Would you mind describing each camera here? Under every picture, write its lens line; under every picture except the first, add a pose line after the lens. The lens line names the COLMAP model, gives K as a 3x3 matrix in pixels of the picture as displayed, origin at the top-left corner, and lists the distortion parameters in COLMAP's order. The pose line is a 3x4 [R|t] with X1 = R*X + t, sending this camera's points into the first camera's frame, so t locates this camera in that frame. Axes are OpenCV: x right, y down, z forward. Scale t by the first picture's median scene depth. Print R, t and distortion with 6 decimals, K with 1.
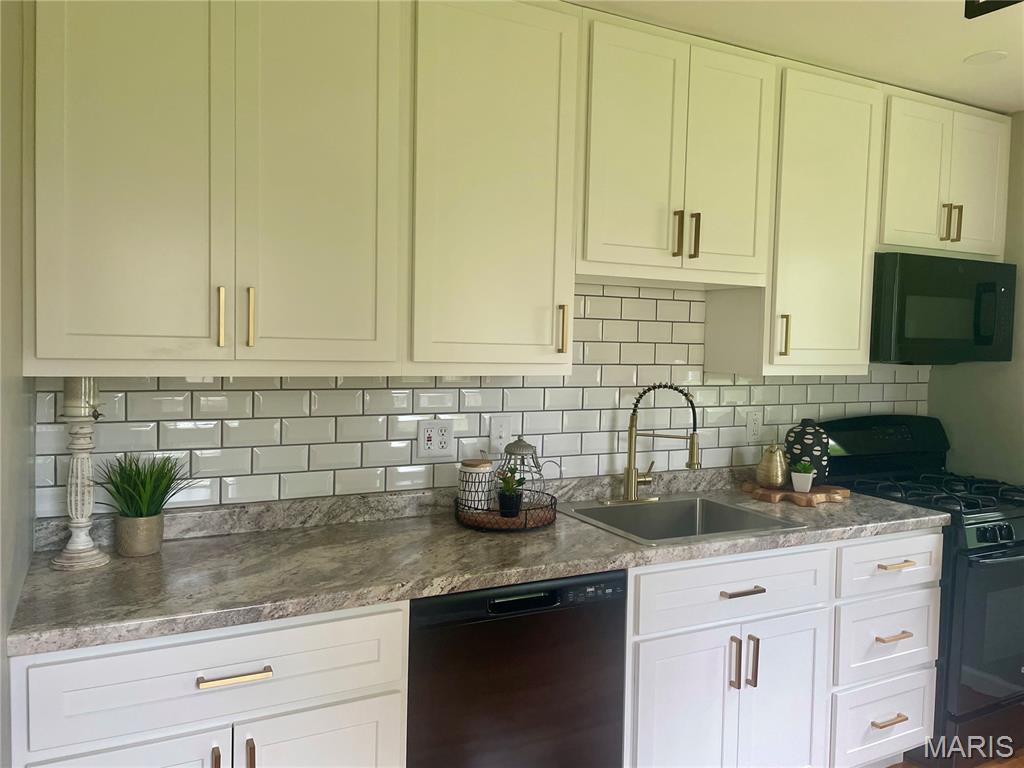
lens RADIAL K [[754.6, 0, 512.0], [0, 754.6, 384.0], [0, 0, 1]] dist [0.087935, -0.114351]
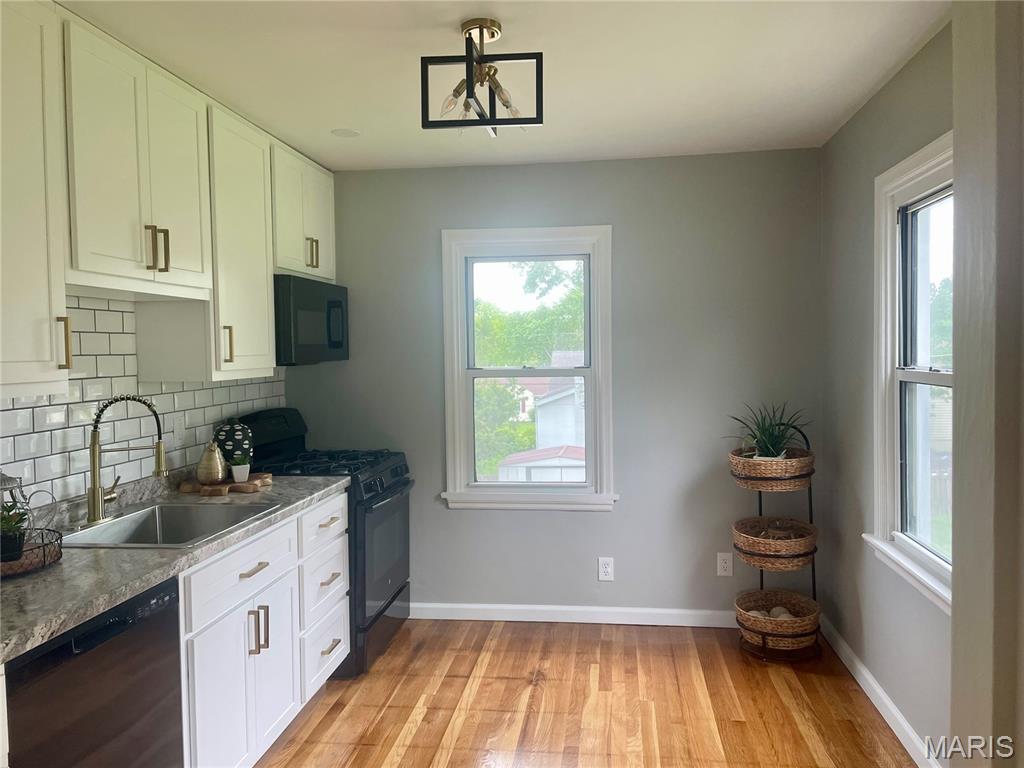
lens RADIAL K [[754.6, 0, 512.0], [0, 754.6, 384.0], [0, 0, 1]] dist [0.087935, -0.114351]
pose [[0.578264, -0.068820, 0.812942, -0.317239], [0.074368, 0.996734, 0.031479, -0.009726], [-0.812453, 0.042254, 0.581493, 0.008534]]
